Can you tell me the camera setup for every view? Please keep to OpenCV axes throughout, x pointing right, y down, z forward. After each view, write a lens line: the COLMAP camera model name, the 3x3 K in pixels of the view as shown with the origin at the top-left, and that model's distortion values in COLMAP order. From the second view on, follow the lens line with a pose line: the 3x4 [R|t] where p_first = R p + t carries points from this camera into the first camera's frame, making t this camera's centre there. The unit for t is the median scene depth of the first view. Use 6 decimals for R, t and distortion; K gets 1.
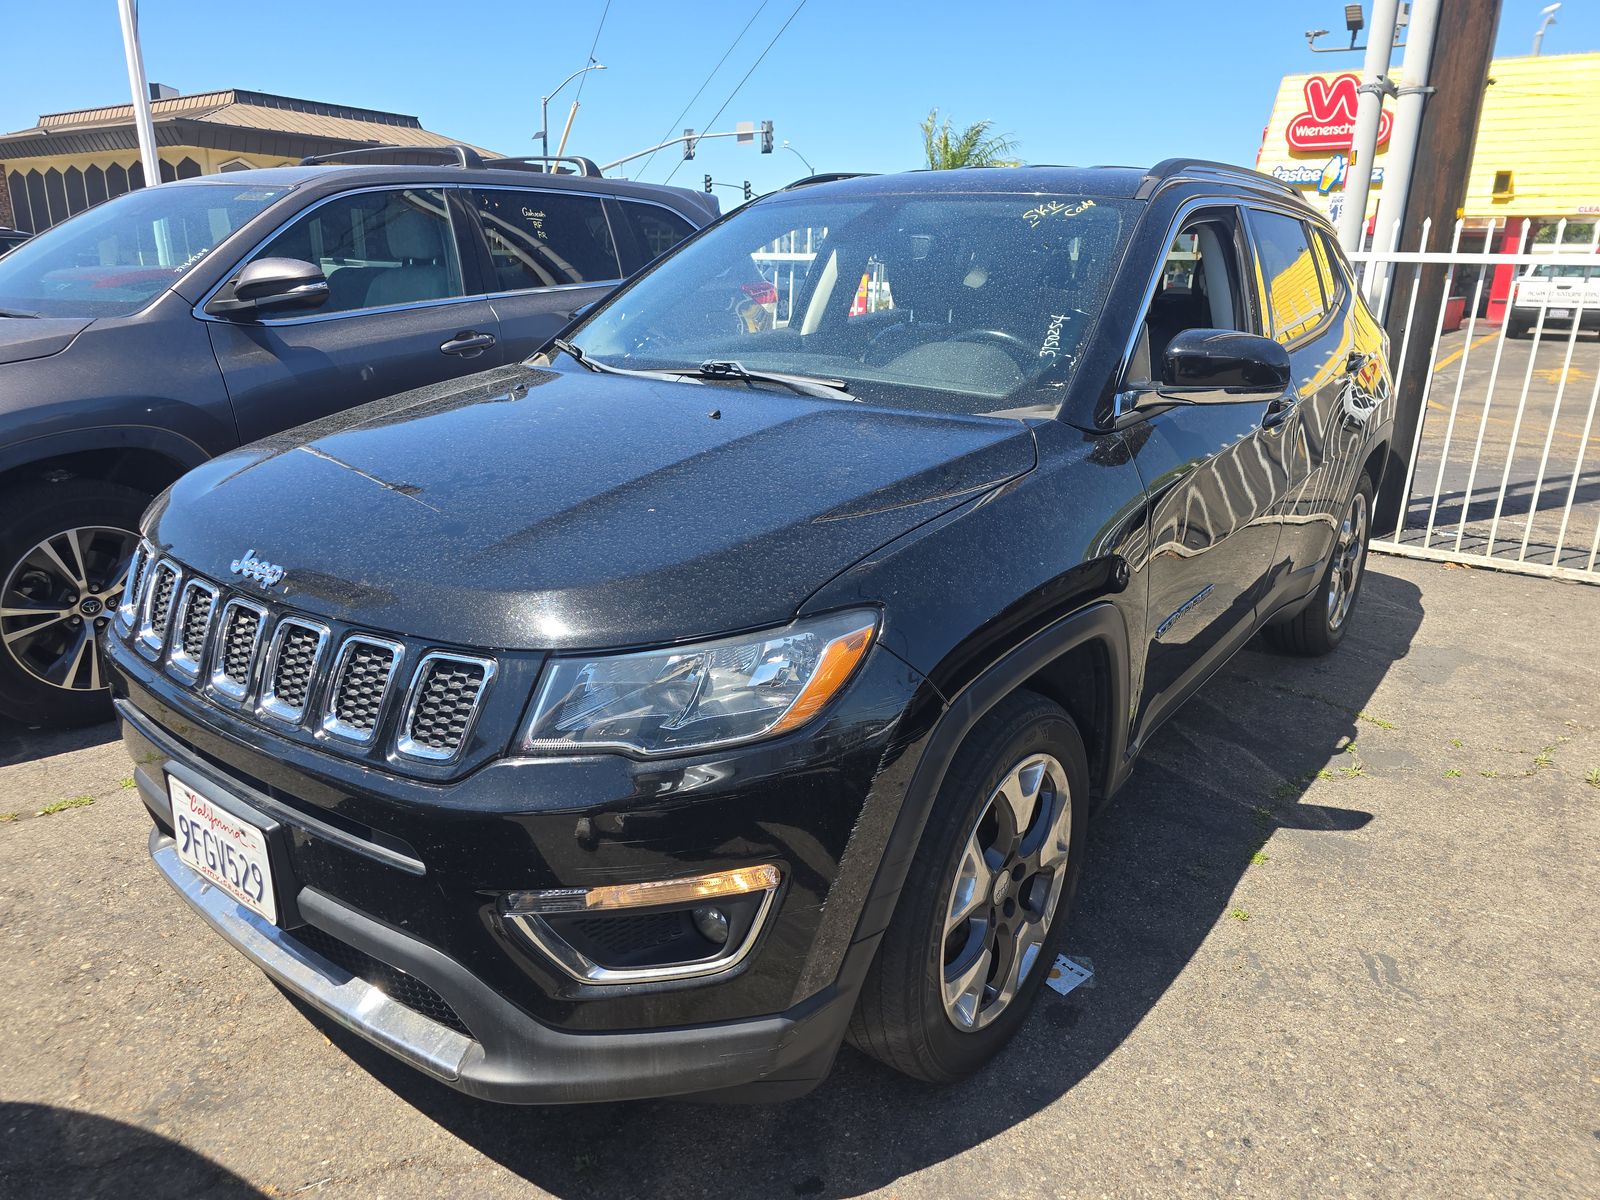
lens RADIAL K [[1085.3, 0, 800.0], [0, 1085.3, 600.0], [0, 0, 1]] dist [0.048035, -0.037758]
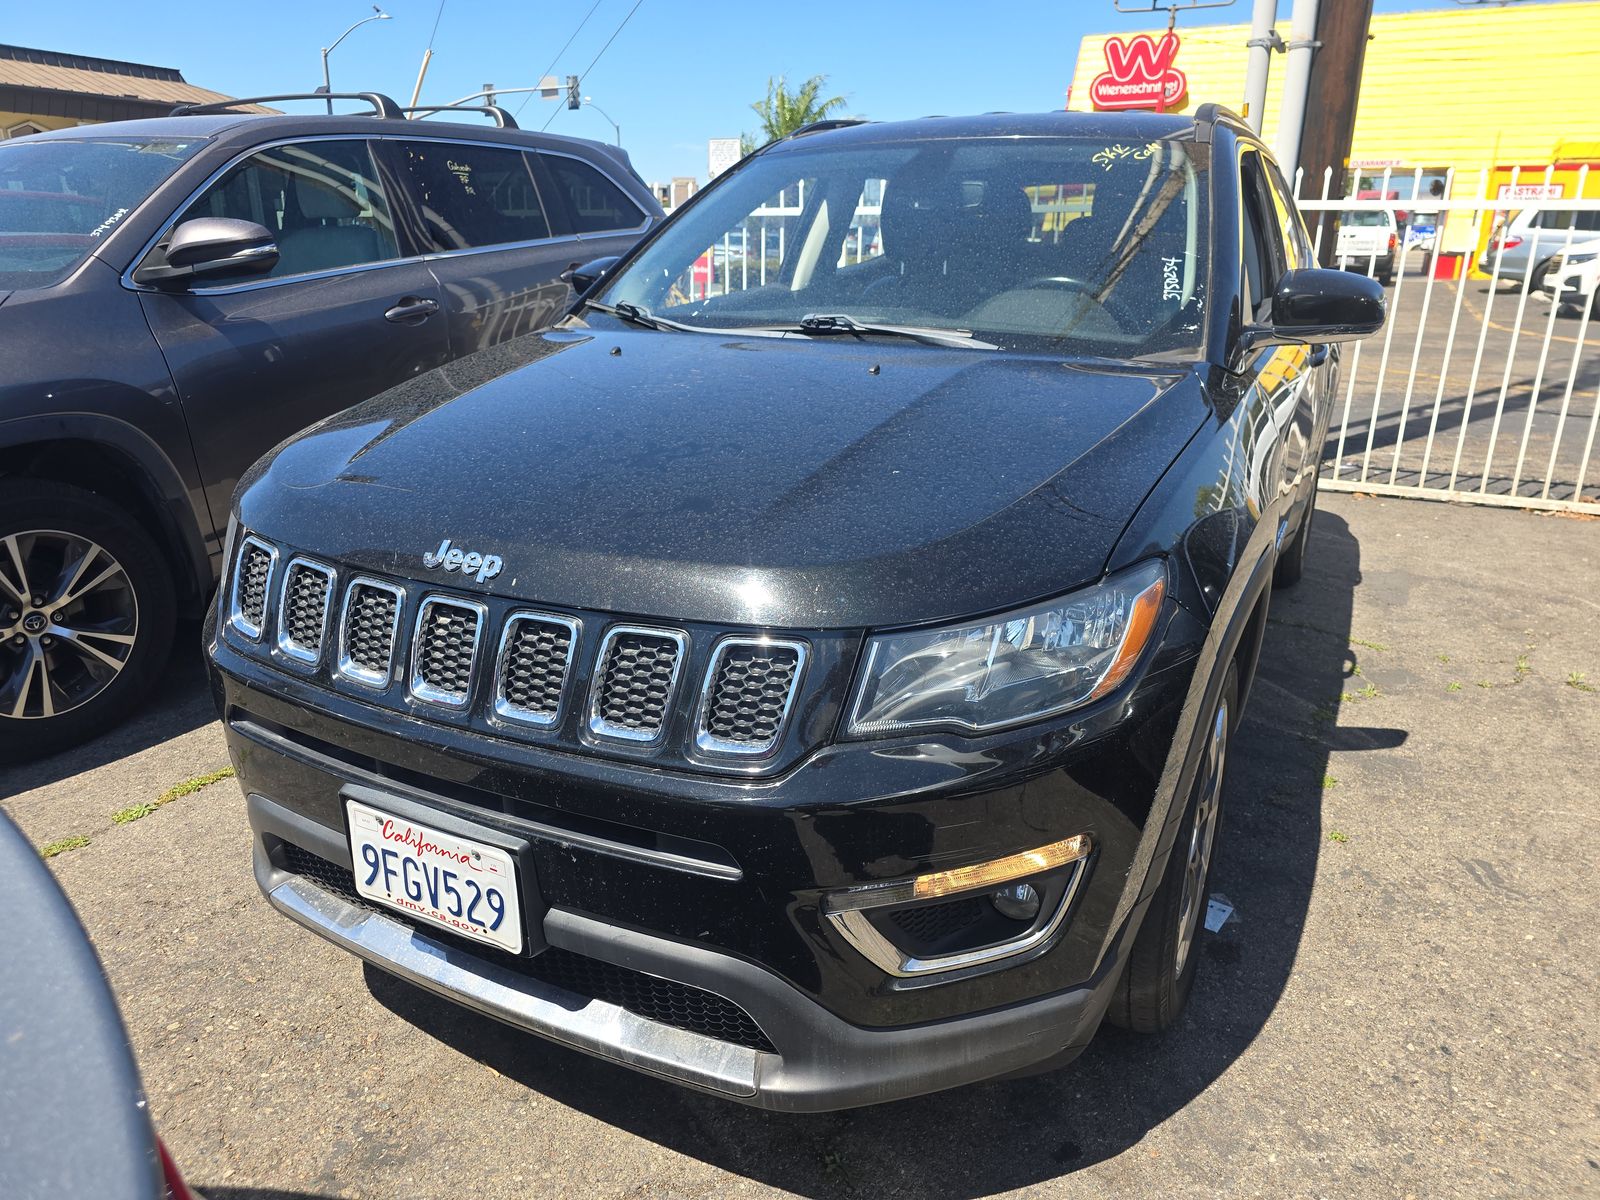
lens RADIAL K [[1086.8, 0, 800.0], [0, 1086.8, 600.0], [0, 0, 1]] dist [0.039521, -0.032019]
pose [[0.985738, -0.068198, 0.153851, -0.225163], [0.063208, 0.997310, 0.037104, -0.007542], [-0.155968, -0.026850, 0.987397, 0.051556]]
